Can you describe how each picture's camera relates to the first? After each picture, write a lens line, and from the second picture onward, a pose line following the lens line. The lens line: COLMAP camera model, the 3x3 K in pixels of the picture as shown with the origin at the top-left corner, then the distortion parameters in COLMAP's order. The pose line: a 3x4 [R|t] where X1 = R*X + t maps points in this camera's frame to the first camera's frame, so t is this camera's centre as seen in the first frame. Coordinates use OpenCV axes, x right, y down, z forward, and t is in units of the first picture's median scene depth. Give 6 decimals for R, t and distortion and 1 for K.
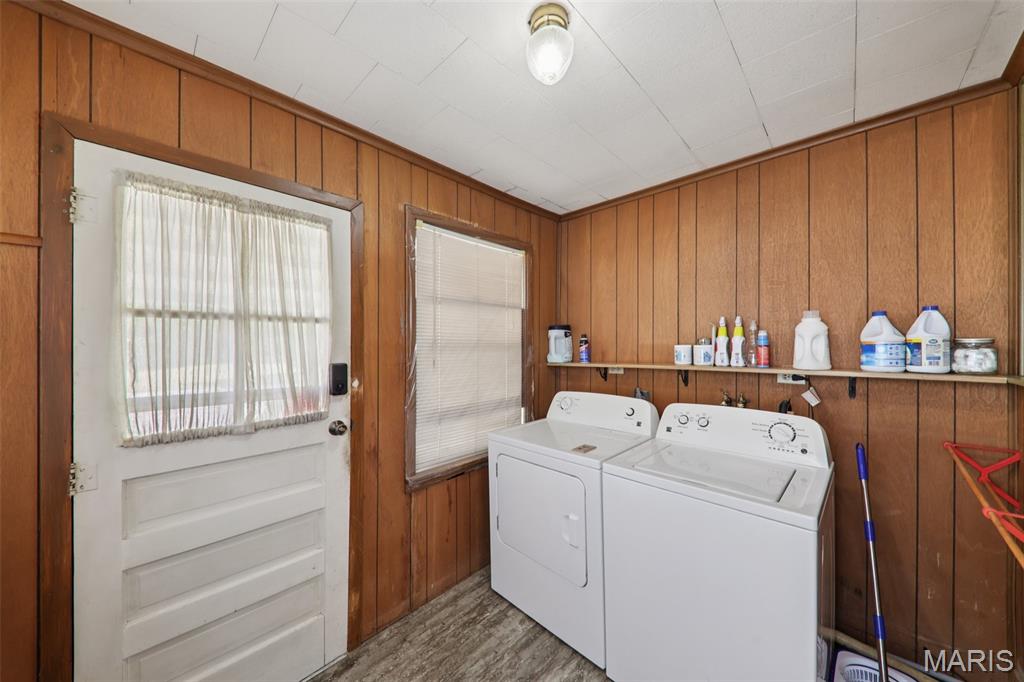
lens RADIAL K [[358.0, 0, 512.0], [0, 358.0, 341.0], [0, 0, 1]] dist [0.015460, -0.007597]
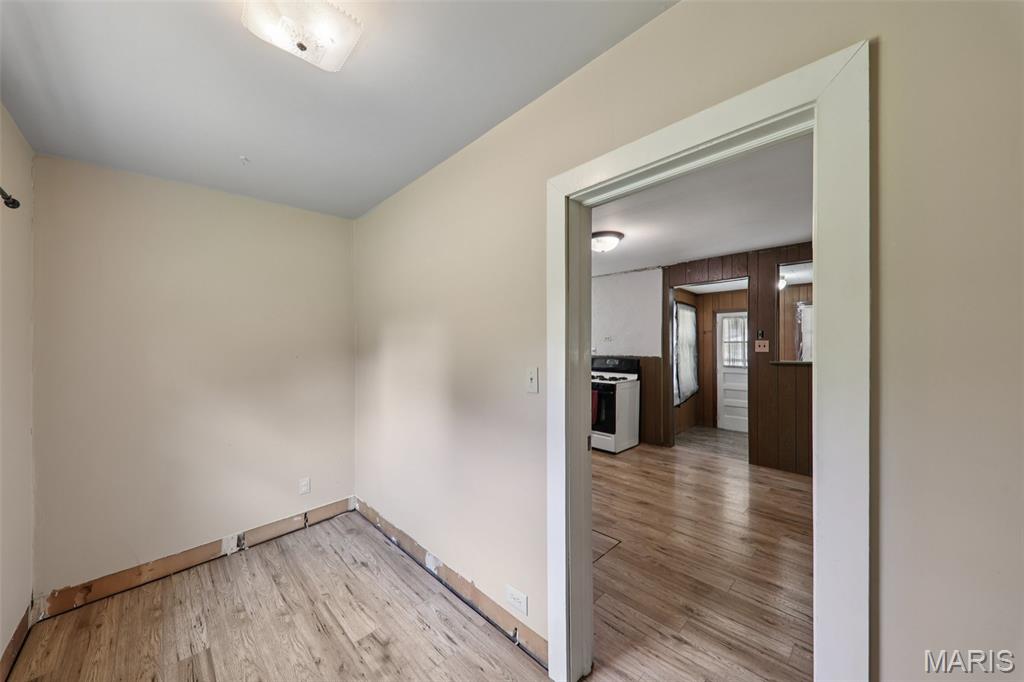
lens RADIAL K [[358.0, 0, 512.0], [0, 358.0, 341.0], [0, 0, 1]] dist [0.015460, -0.007597]
pose [[-0.032263, -0.002084, -0.999477, 4.384129], [0.005427, 0.999983, -0.002261, -0.102026], [0.999465, -0.005498, -0.032251, -1.986124]]
